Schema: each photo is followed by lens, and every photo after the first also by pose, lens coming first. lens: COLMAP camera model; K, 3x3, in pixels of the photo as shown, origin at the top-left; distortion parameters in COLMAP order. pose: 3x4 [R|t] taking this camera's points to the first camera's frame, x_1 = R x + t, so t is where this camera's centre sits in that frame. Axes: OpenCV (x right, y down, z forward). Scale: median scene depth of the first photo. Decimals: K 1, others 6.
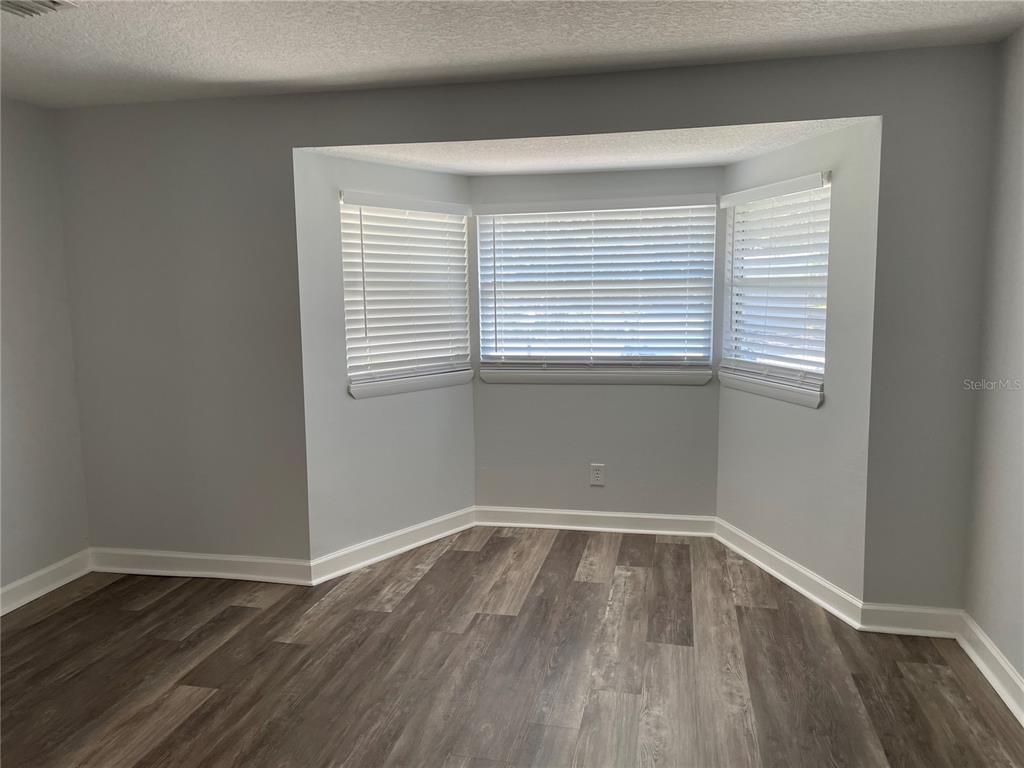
lens RADIAL K [[776.4, 0, 516.7], [0, 776.4, 382.0], [0, 0, 1]] dist [0.080932, -0.105054]
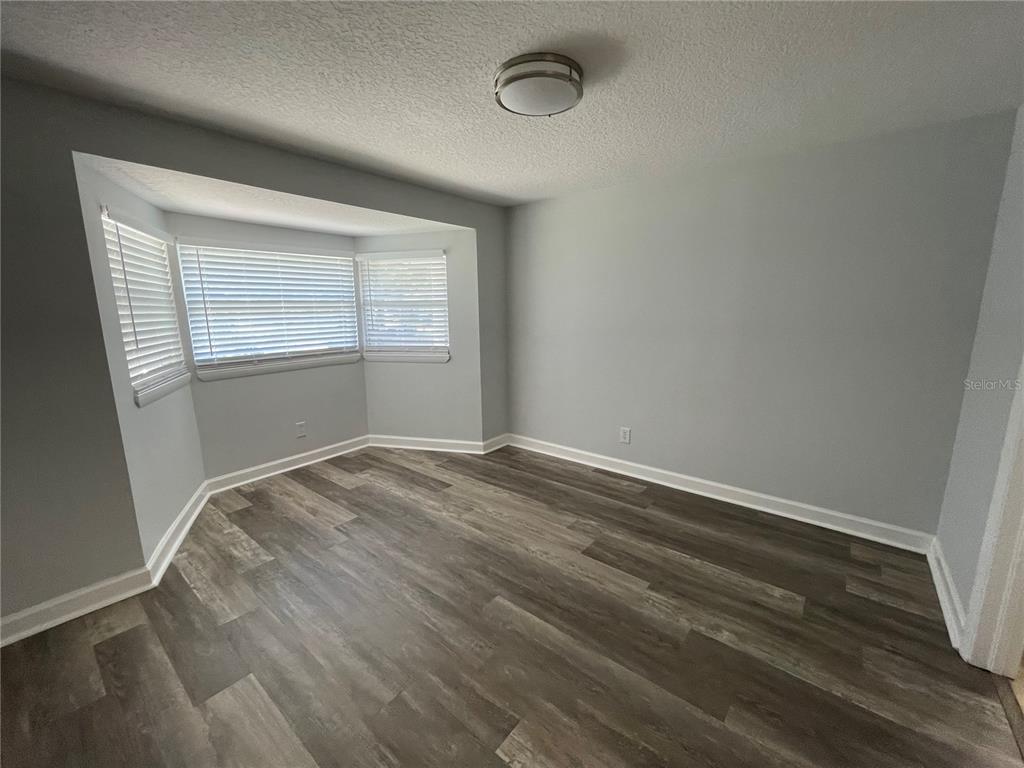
lens RADIAL K [[417.3, 0, 511.8], [0, 417.3, 380.5], [0, 0, 1]] dist [-0.005426, 0.001127]
pose [[0.444501, -0.146361, 0.883741, -0.480489], [0.116389, 0.987635, 0.105027, -0.014974], [-0.888185, 0.056173, 0.456039, 0.295863]]
